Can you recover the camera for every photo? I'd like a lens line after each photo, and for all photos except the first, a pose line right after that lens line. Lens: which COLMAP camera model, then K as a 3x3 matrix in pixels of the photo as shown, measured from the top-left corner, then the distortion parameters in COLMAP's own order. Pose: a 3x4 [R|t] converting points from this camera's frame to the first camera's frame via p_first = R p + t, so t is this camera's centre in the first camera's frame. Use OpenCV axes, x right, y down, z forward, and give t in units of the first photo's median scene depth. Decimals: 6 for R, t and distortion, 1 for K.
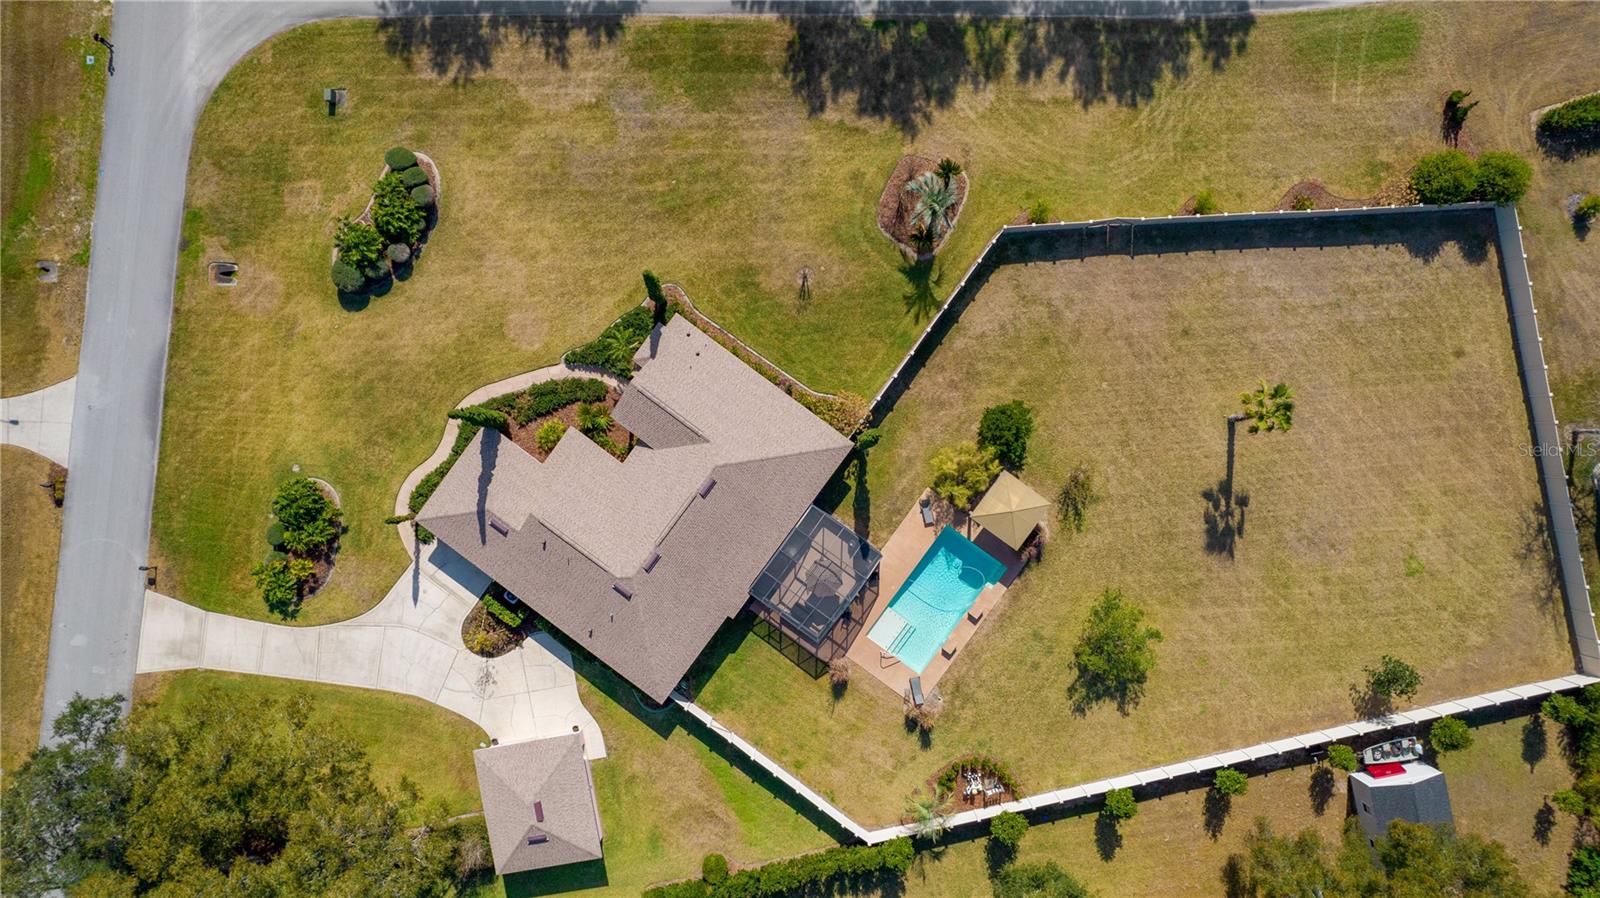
lens RADIAL K [[1039.5, 0, 802.3], [0, 1039.5, 435.6], [0, 0, 1]] dist [-0.086220, 0.077327]
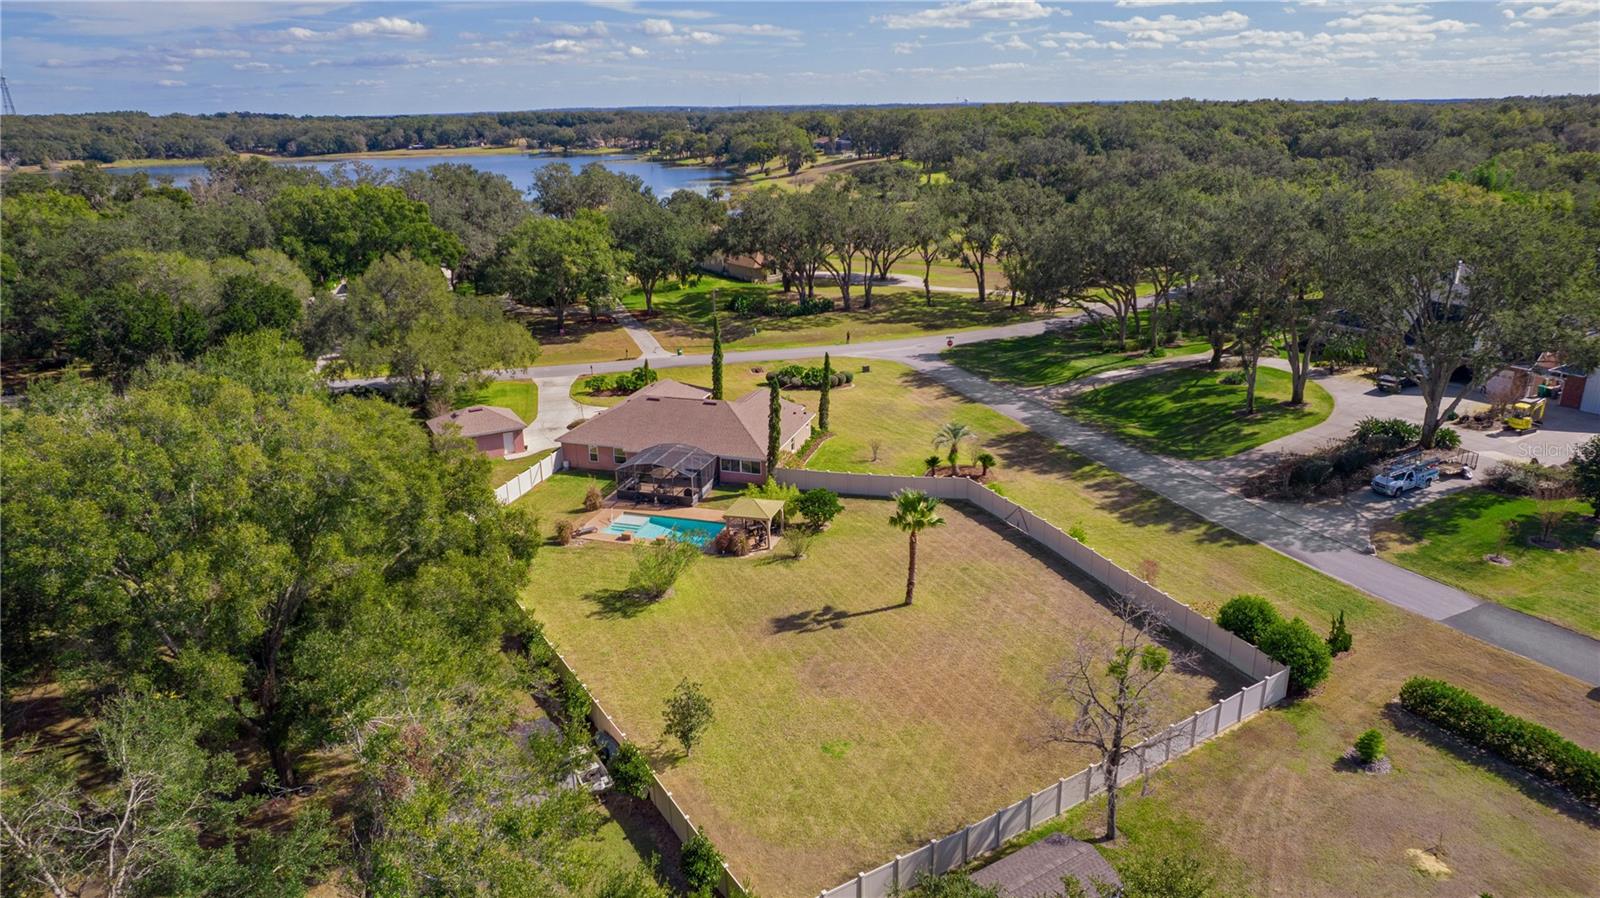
lens RADIAL K [[1039.5, 0, 802.3], [0, 1039.5, 435.6], [0, 0, 1]] dist [-0.086220, 0.077327]
pose [[0.328748, 0.294972, -0.897171, 1.200904], [-0.944394, 0.109373, -0.310091, 0.361366], [0.006658, 0.949225, 0.314526, 0.535902]]
